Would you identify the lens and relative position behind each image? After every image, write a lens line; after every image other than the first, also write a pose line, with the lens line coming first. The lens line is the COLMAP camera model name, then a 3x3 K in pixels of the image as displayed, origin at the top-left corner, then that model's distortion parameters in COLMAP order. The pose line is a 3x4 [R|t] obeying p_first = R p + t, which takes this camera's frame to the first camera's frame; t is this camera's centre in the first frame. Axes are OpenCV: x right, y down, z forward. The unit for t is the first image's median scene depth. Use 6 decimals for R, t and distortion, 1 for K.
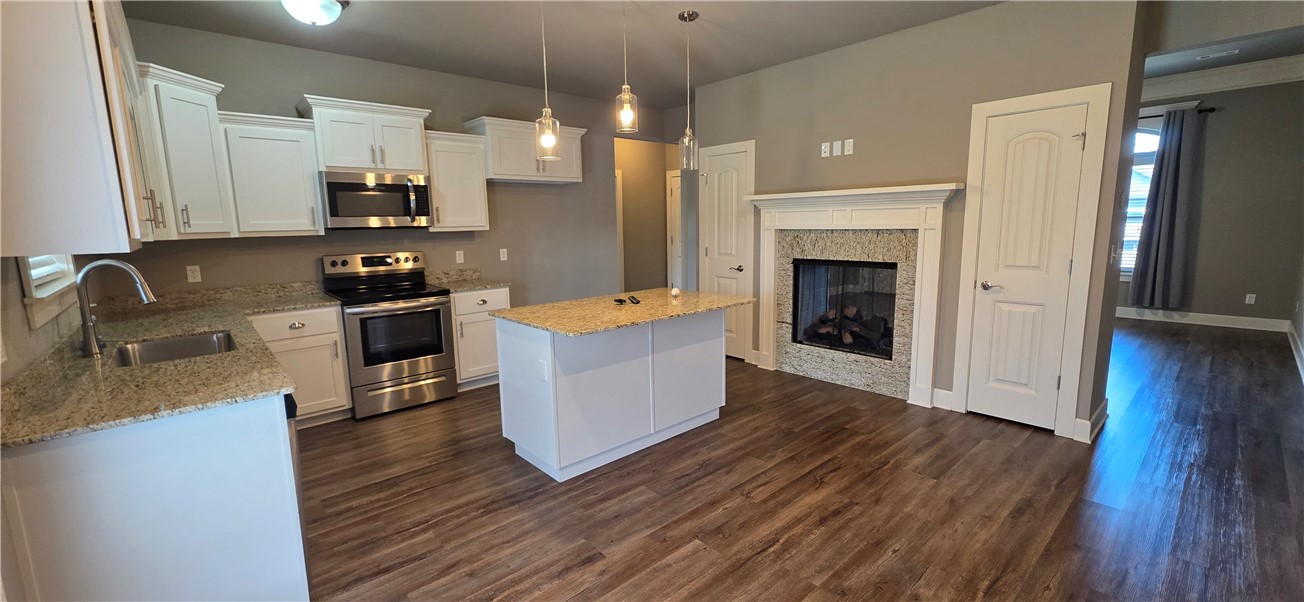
lens RADIAL K [[517.4, 0, 645.6], [0, 517.4, 297.5], [0, 0, 1]] dist [0.004459, 0.000212]
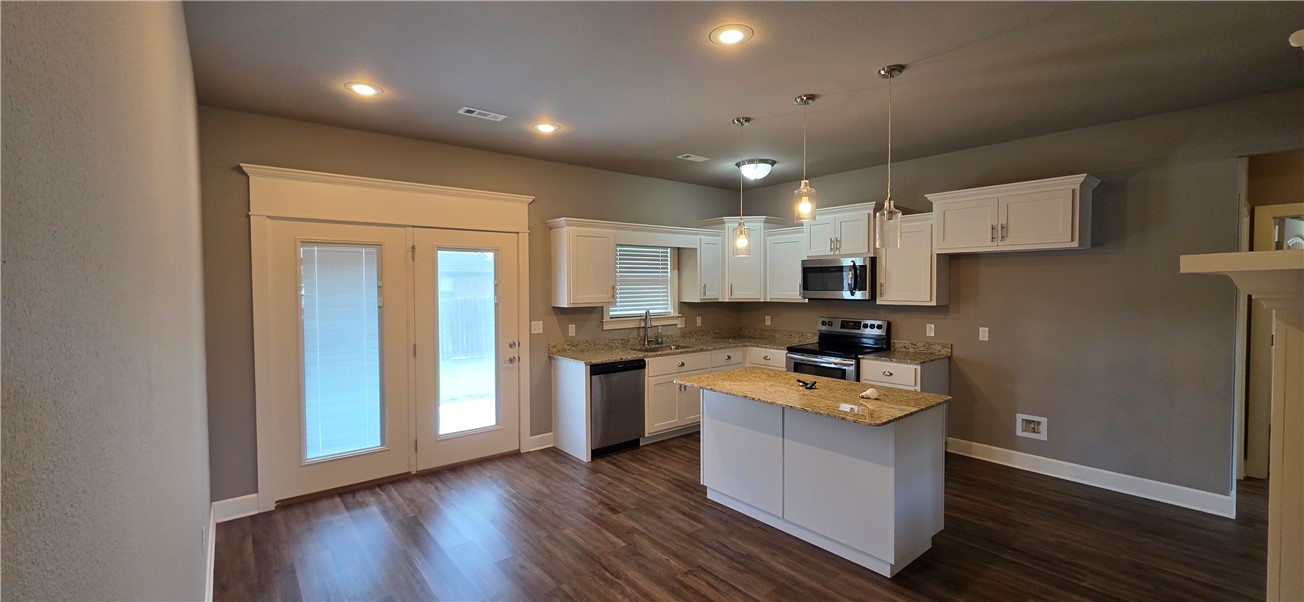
lens RADIAL K [[515.4, 0, 641.3], [0, 515.4, 297.4], [0, 0, 1]] dist [0.002001, -0.000330]
pose [[-0.054066, 0.043328, -0.997597, 1.164611], [-0.138740, 0.989042, 0.050476, -0.198268], [0.988852, 0.141136, -0.047462, 0.840011]]
